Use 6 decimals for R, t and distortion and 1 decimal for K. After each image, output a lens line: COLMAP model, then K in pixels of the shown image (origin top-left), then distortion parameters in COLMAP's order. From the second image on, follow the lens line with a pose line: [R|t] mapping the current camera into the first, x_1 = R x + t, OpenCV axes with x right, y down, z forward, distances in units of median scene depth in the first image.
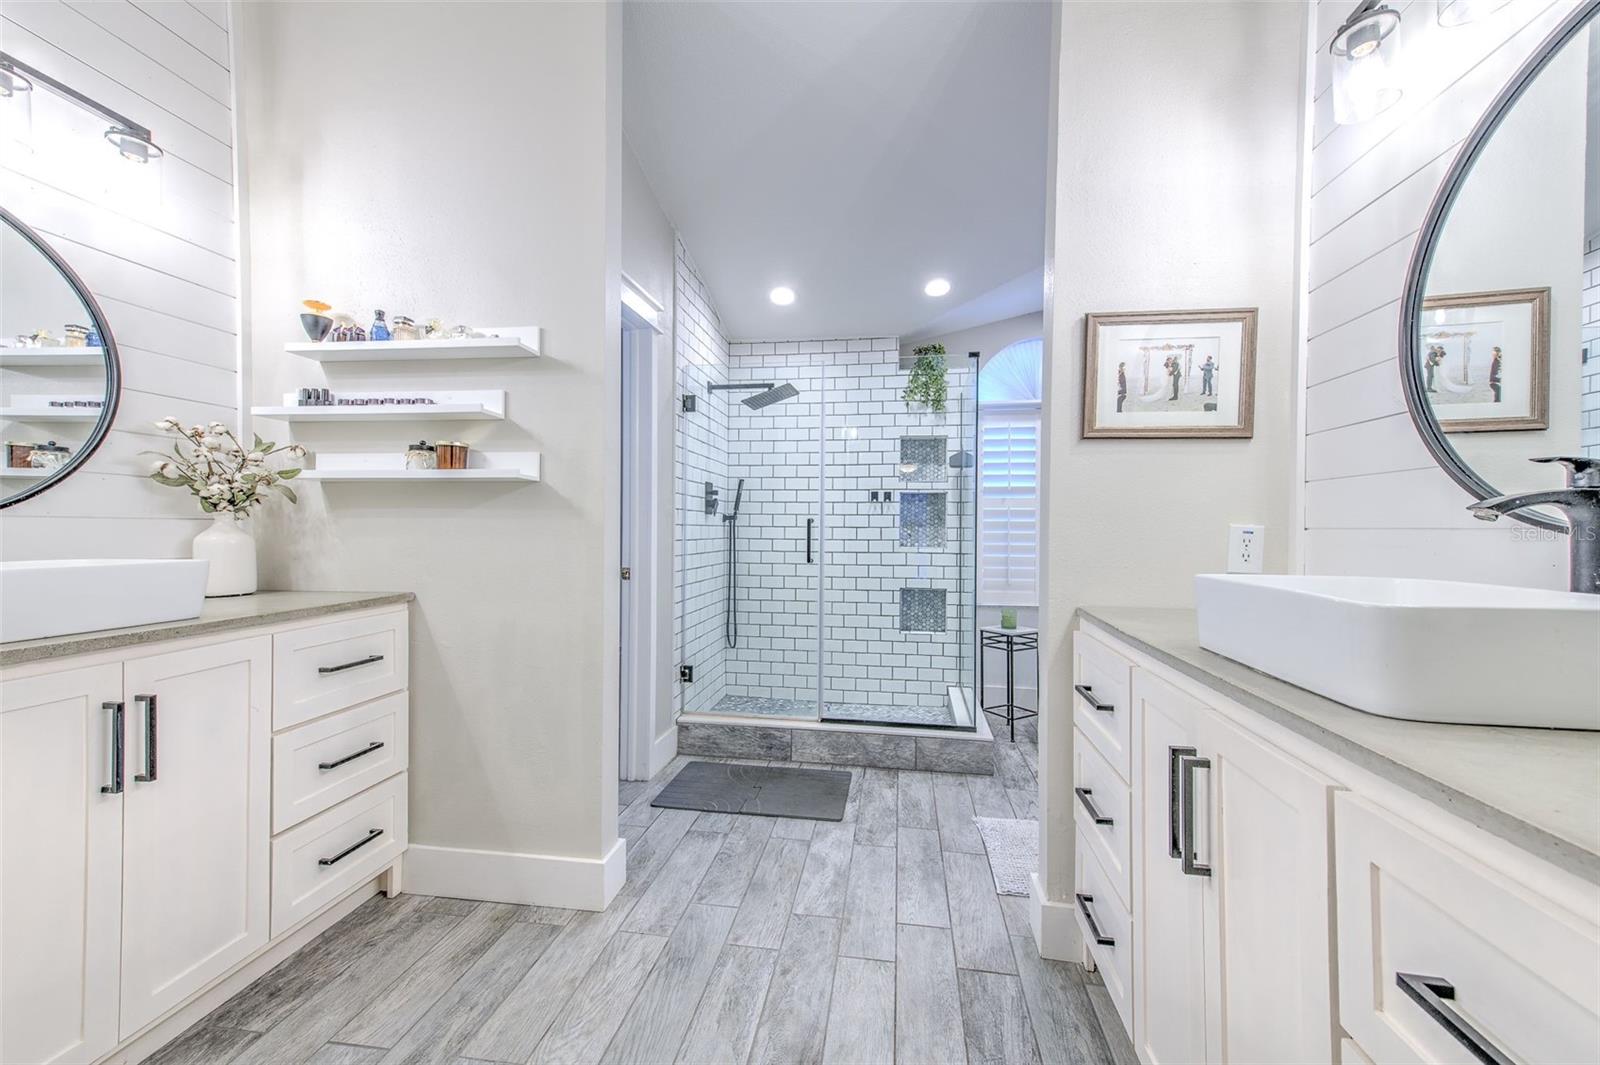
lens RADIAL K [[630.9, 0, 798.6], [0, 630.9, 528.7], [0, 0, 1]] dist [0.001282, -0.000087]
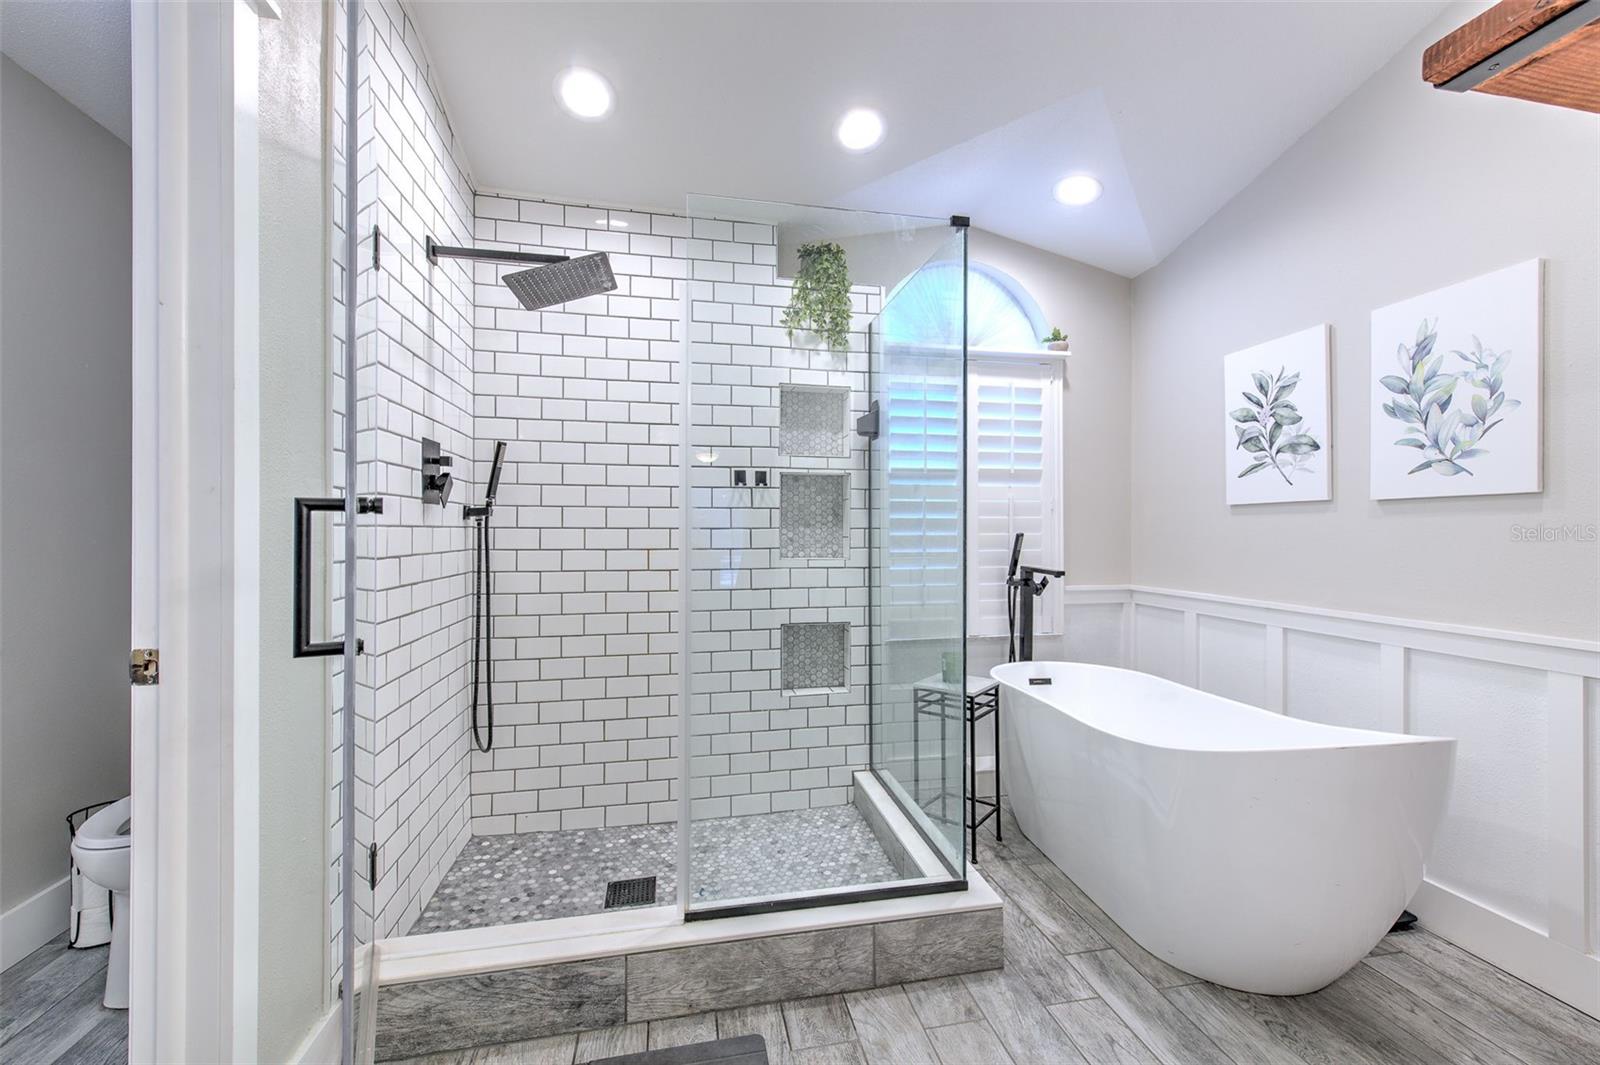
lens RADIAL K [[649.4, 0, 811.3], [0, 649.4, 527.8], [0, 0, 1]] dist [0.001195, 0.000000]
pose [[0.933302, -0.005344, 0.359052, -0.043447], [0.005720, 0.999984, 0.000013, -0.002110], [-0.359046, 0.002042, 0.933318, 0.388599]]
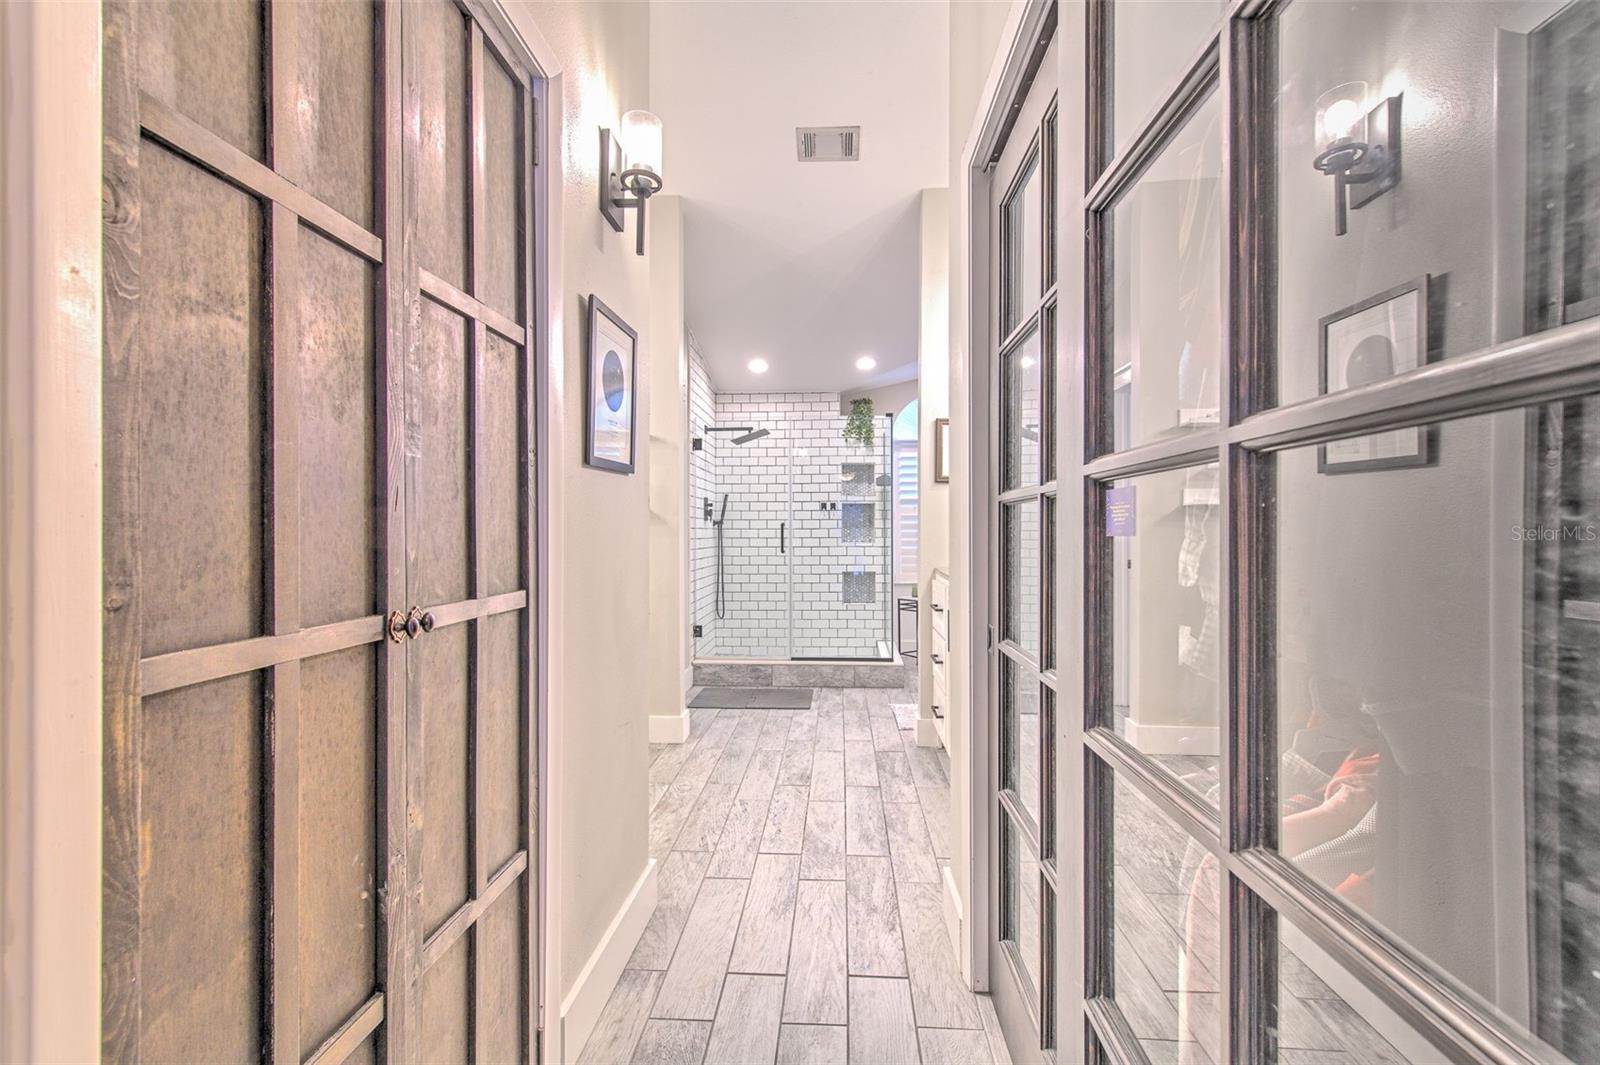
lens RADIAL K [[630.9, 0, 798.6], [0, 630.9, 528.7], [0, 0, 1]] dist [0.001282, -0.000087]
pose [[0.995467, -0.010413, 0.094535, -0.067633], [0.010760, 0.999937, -0.003158, 0.001847], [-0.094496, 0.004160, 0.995517, -0.384276]]
